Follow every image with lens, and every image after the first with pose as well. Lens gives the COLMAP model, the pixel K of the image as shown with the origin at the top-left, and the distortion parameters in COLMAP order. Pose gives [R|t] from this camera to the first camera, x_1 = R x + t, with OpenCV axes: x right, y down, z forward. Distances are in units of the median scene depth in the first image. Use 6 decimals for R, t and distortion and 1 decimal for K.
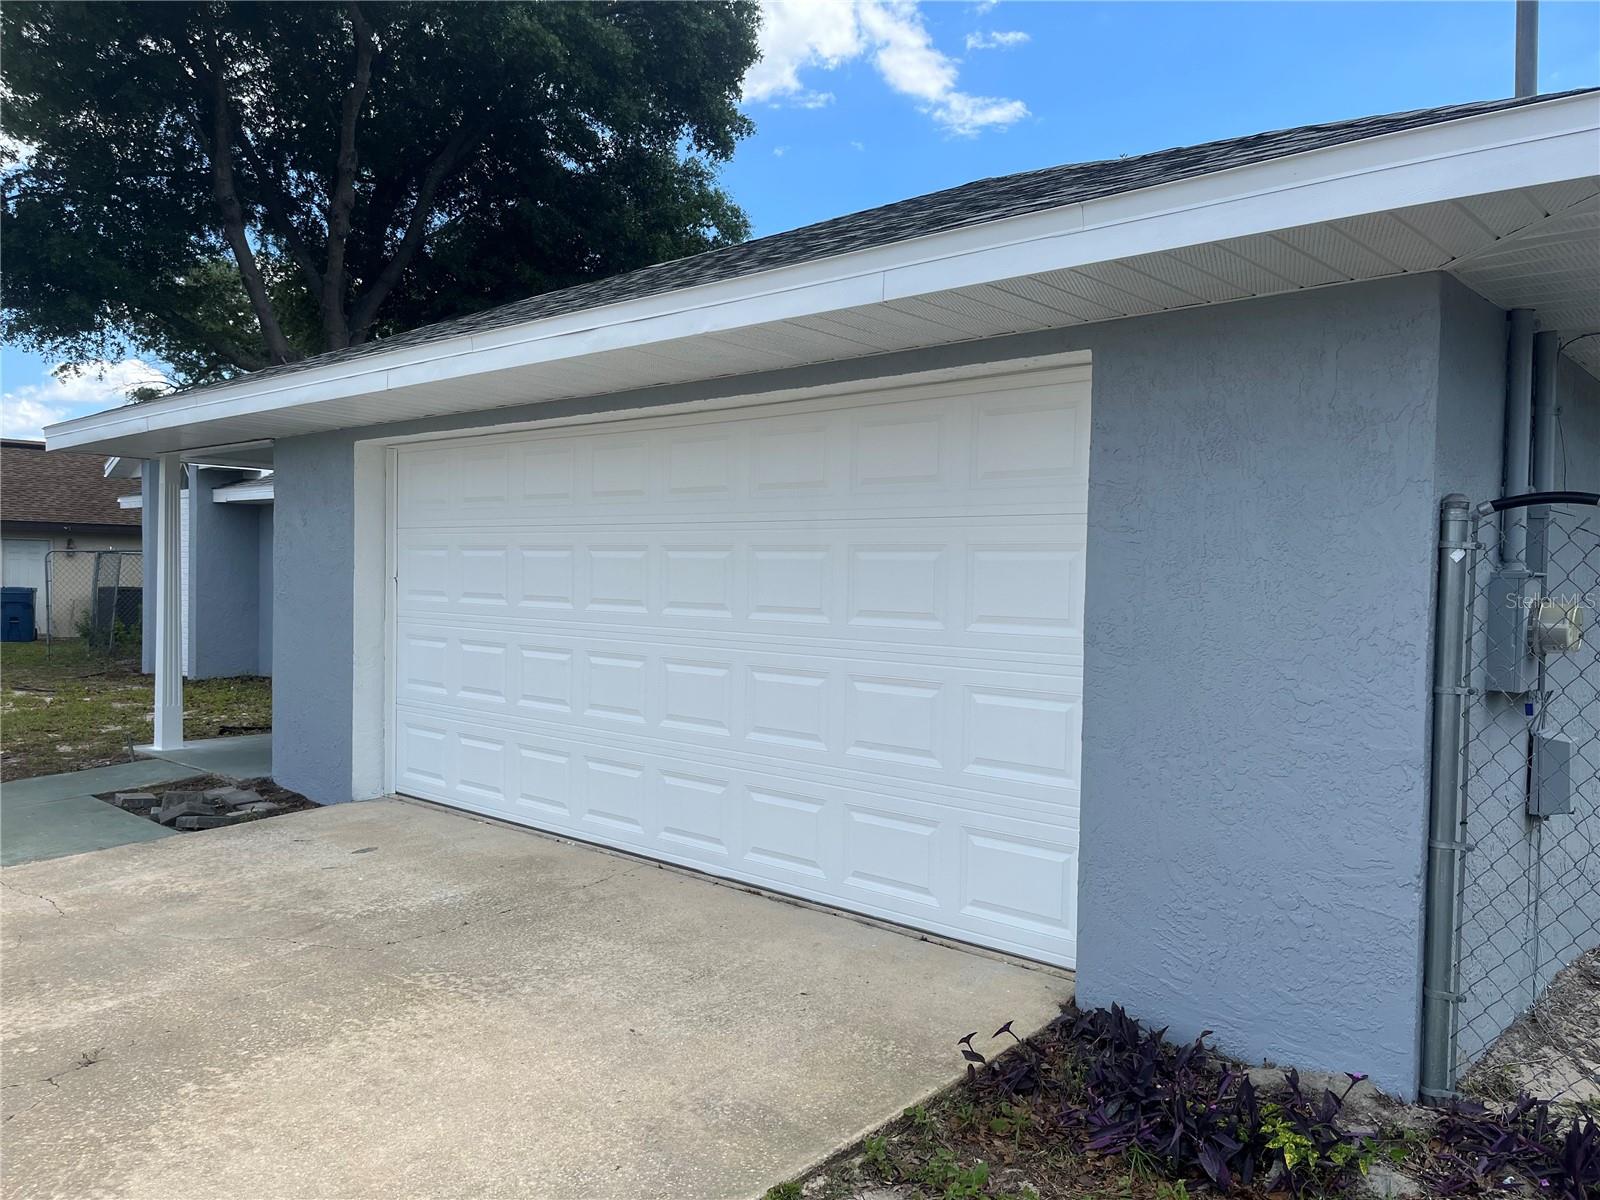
lens RADIAL K [[1206.3, 0, 805.3], [0, 1206.3, 615.9], [0, 0, 1]] dist [0.061301, -0.089861]
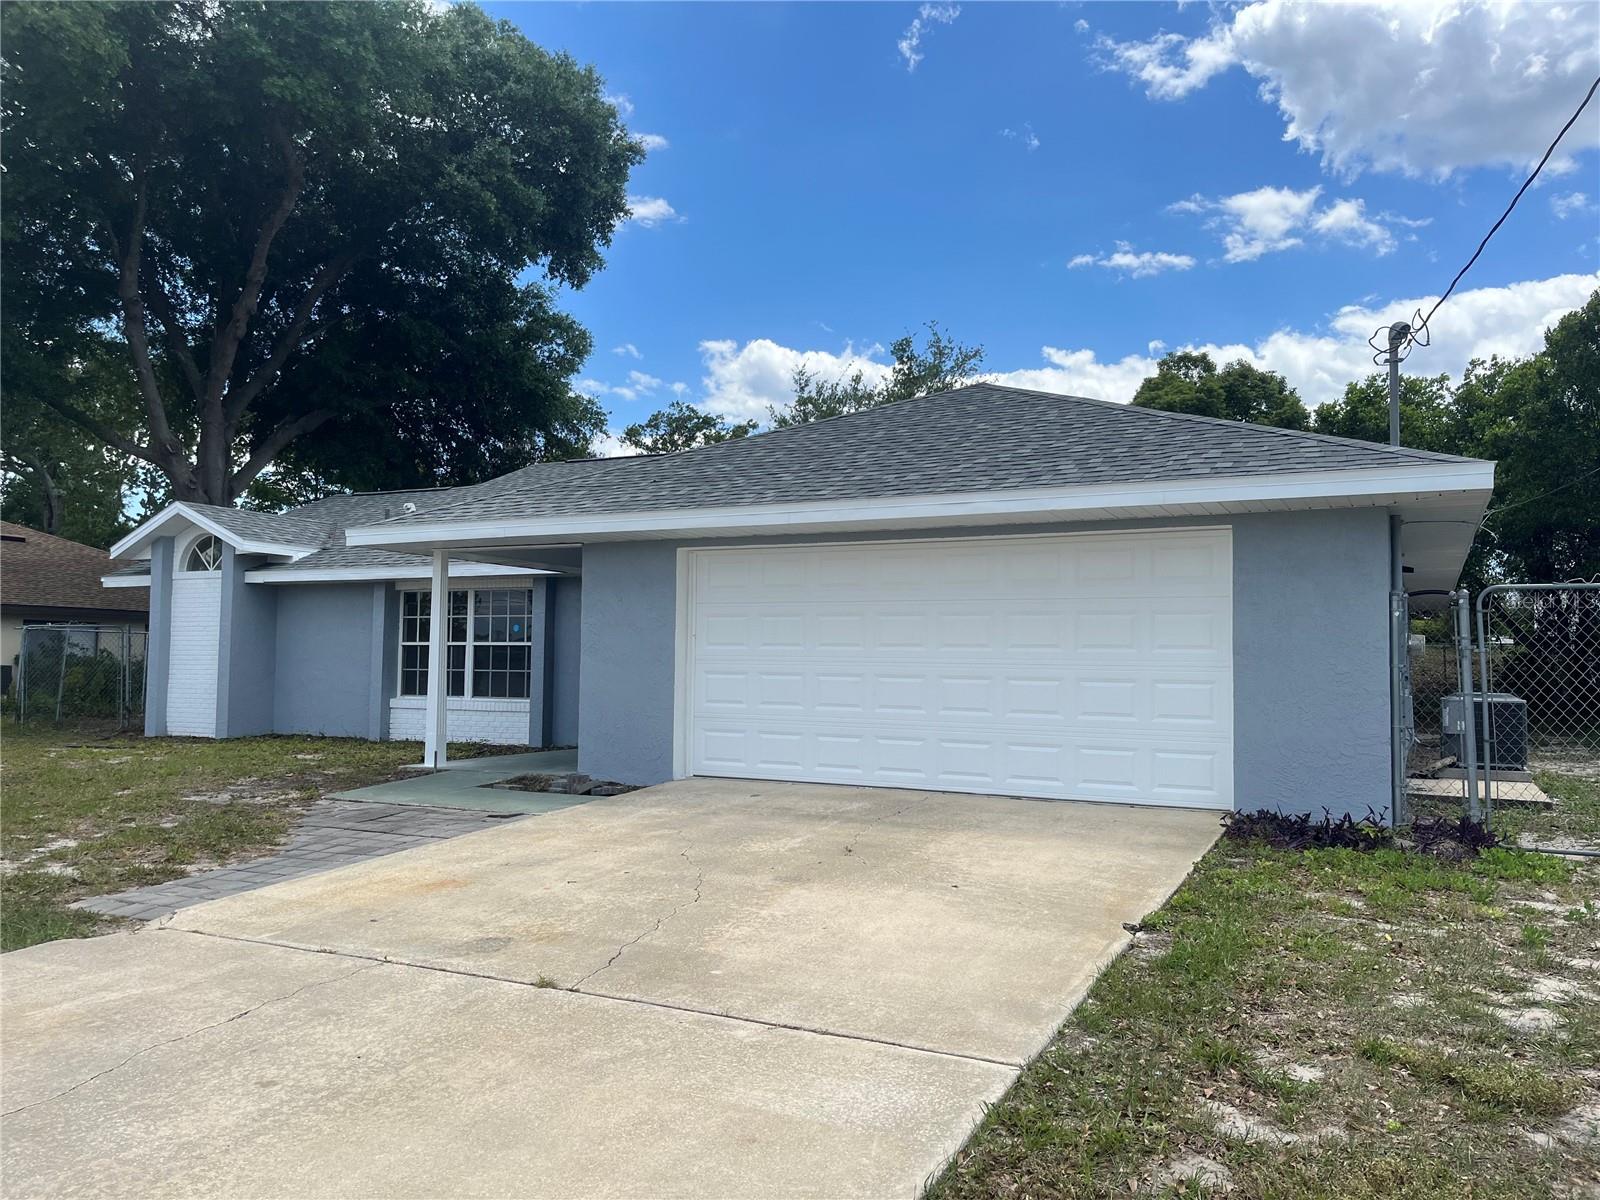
lens RADIAL K [[1206.3, 0, 805.3], [0, 1206.3, 615.9], [0, 0, 1]] dist [0.061301, -0.089861]
pose [[0.962944, 0.004148, 0.269668, -0.615326], [0.014826, 0.997556, -0.068287, 0.050607], [-0.269292, 0.069755, 0.960529, -0.514453]]
